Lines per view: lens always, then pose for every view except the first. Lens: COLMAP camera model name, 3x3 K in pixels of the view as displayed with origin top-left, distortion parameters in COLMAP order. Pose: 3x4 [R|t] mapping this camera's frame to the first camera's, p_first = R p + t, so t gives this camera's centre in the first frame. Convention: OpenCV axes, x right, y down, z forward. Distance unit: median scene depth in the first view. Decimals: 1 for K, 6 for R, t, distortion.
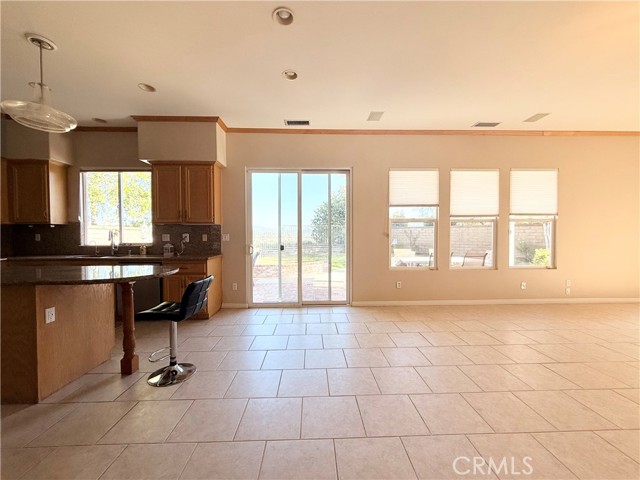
lens RADIAL K [[254.5, 0, 320.0], [0, 254.5, 240.0], [0, 0, 1]] dist [0.000988, 0.000197]
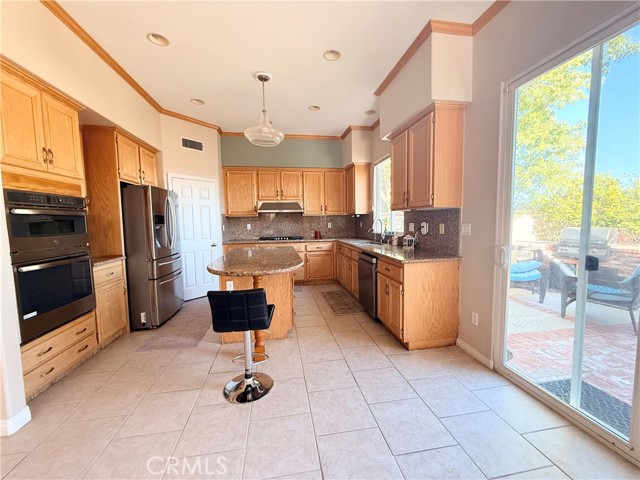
lens RADIAL K [[254.5, 0, 320.0], [0, 254.5, 240.0], [0, 0, 1]] dist [0.000988, 0.000197]
pose [[0.134017, 0.074201, -0.988197, 0.156015], [-0.006982, 0.997239, 0.073933, -0.026276], [0.990954, -0.003009, 0.134165, 0.603760]]
